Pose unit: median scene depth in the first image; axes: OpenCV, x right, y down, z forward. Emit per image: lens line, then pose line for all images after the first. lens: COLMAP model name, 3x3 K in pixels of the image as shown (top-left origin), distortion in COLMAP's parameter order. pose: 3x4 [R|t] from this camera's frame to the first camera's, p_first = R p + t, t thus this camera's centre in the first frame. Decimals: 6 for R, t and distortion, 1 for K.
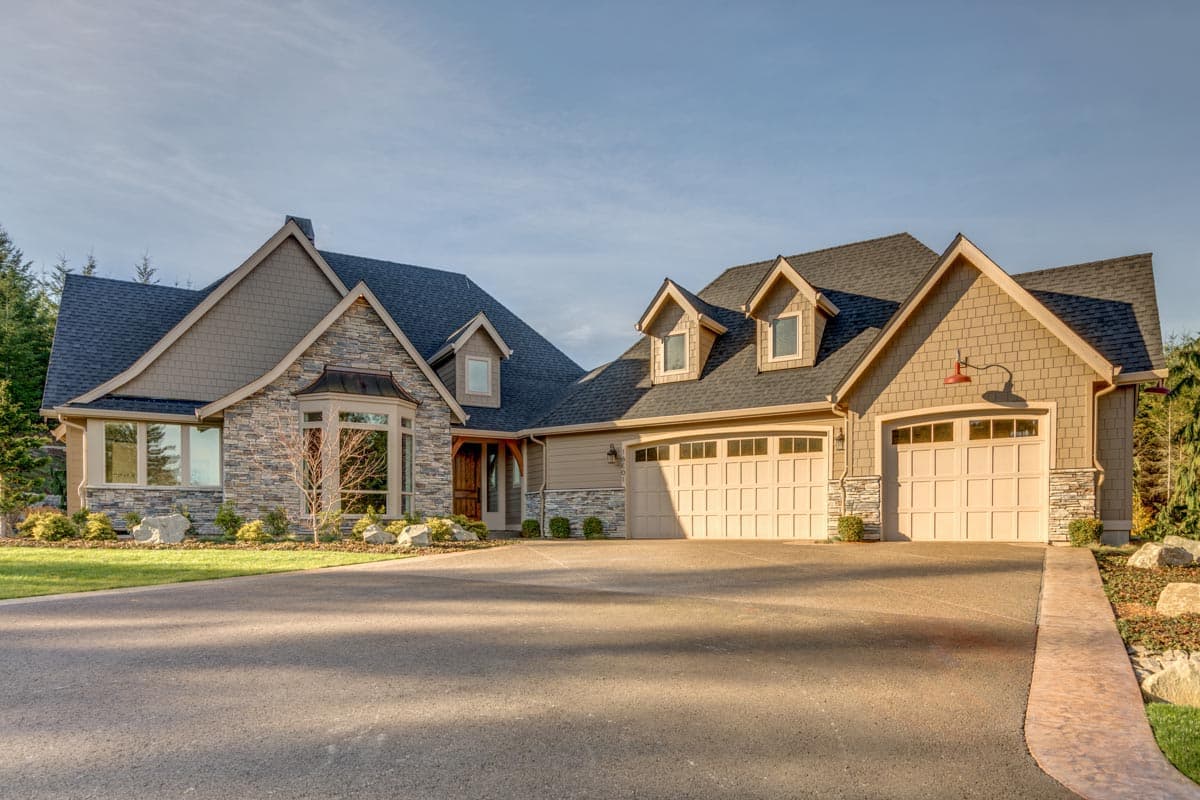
lens RADIAL K [[728.7, 0, 583.9], [0, 728.7, 539.9], [0, 0, 1]] dist [-0.000777, 0.001340]
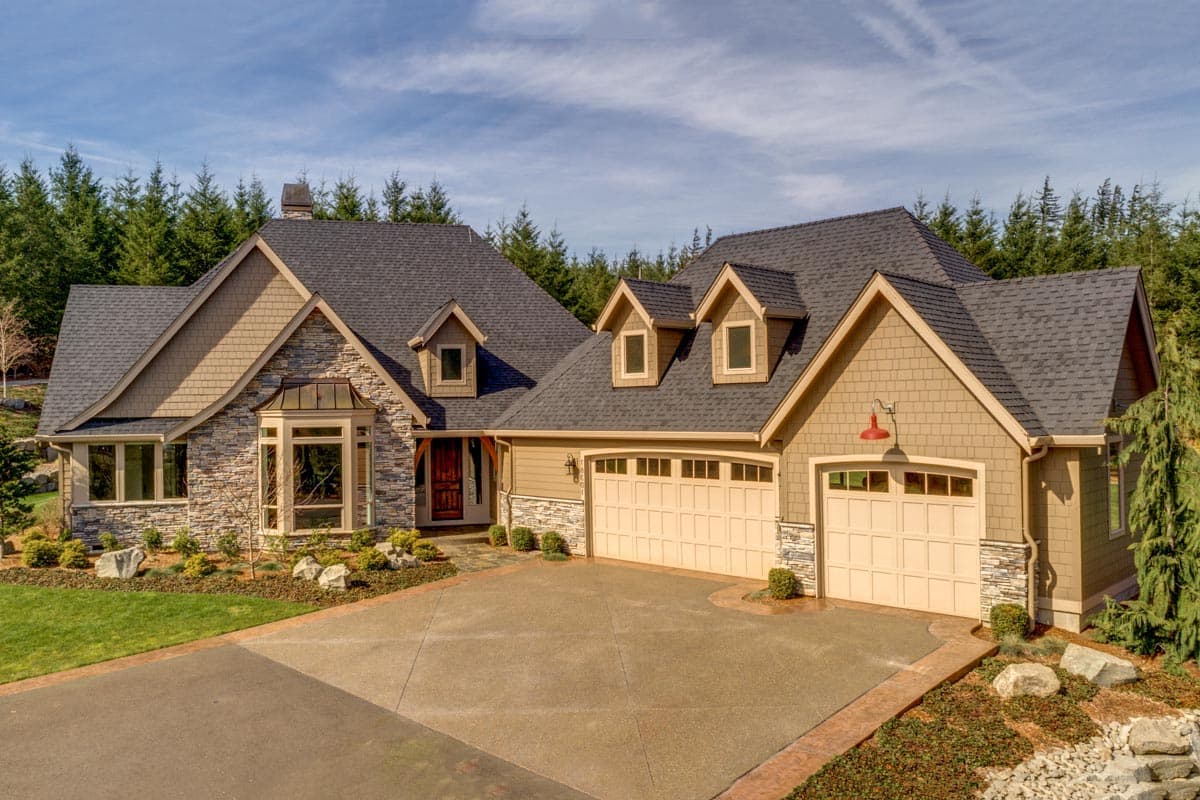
lens RADIAL K [[921.2, 0, 536.0], [0, 921.2, 395.9], [0, 0, 1]] dist [-0.016960, 0.007086]
pose [[0.972527, -0.015431, -0.232277, 0.281830], [0.009740, 0.999624, -0.025629, -0.183417], [0.232585, 0.022663, 0.972312, -0.150612]]
